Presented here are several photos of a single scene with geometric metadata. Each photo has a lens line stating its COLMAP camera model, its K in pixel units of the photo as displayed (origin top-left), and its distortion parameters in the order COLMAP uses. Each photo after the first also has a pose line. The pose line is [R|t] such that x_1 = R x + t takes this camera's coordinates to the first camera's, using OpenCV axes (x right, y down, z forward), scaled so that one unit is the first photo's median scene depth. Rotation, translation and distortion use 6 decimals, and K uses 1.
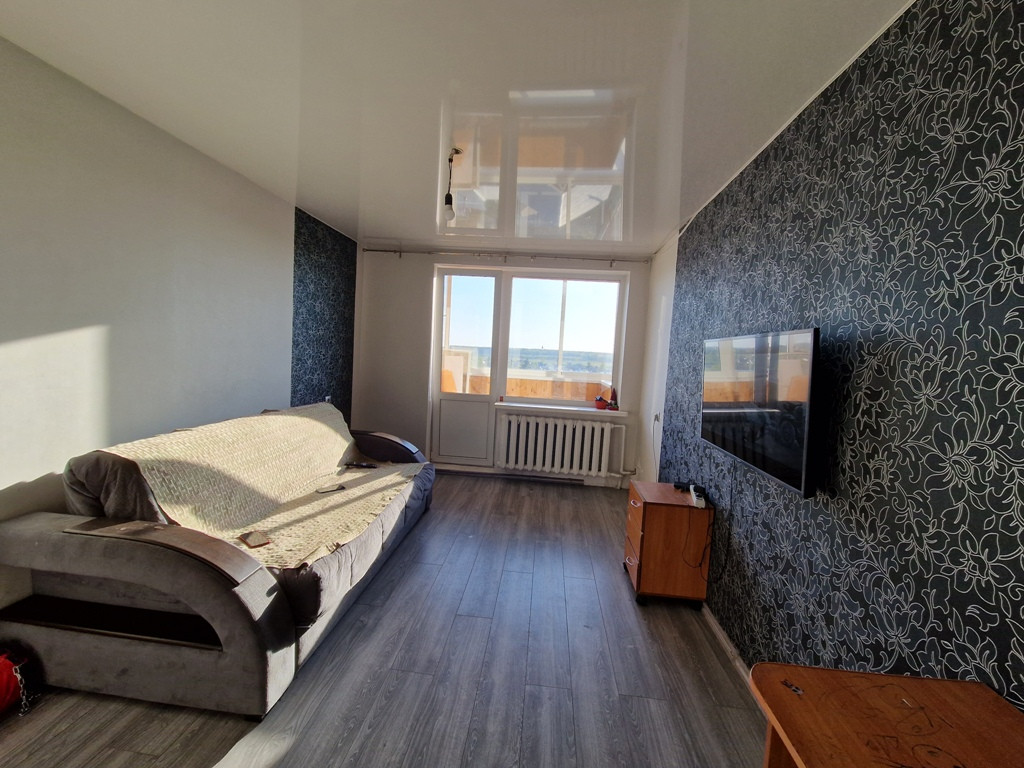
lens RADIAL K [[417.8, 0, 512.1], [0, 417.8, 385.7], [0, 0, 1]] dist [0.013002, -0.009327]
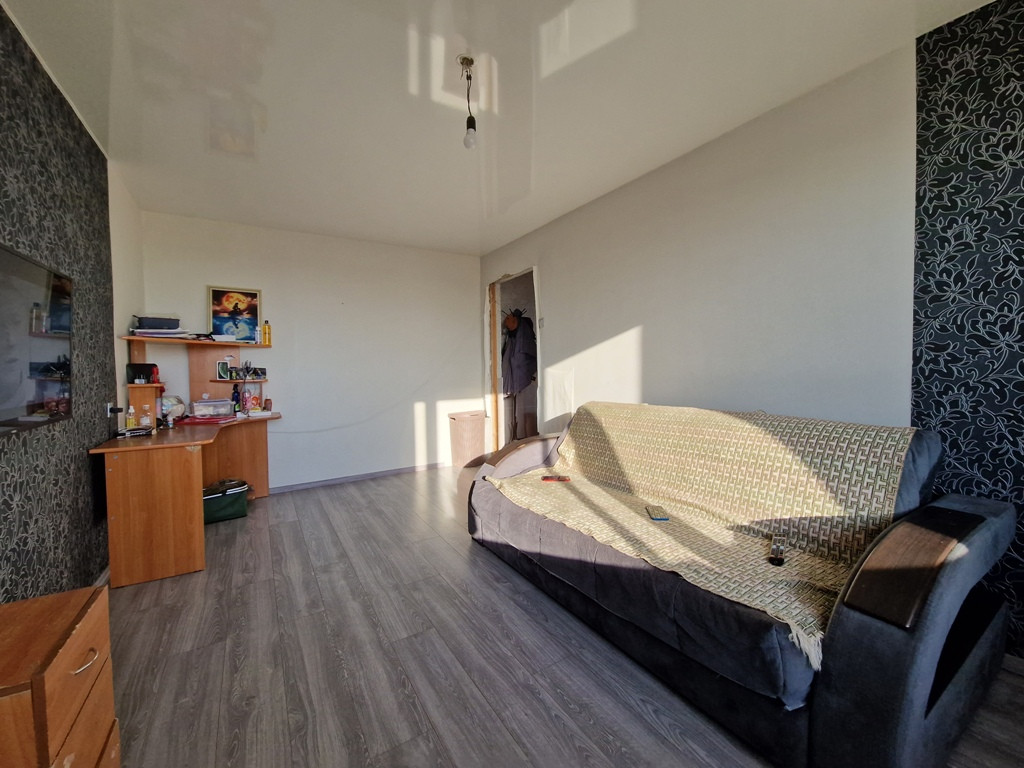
lens RADIAL K [[418.0, 0, 512.5], [0, 418.0, 385.2], [0, 0, 1]] dist [0.009098, -0.007475]
pose [[-0.802942, -0.013227, -0.595911, 0.156083], [-0.073106, 0.994391, 0.076433, -0.003953], [0.591557, 0.104935, -0.799405, 1.087879]]
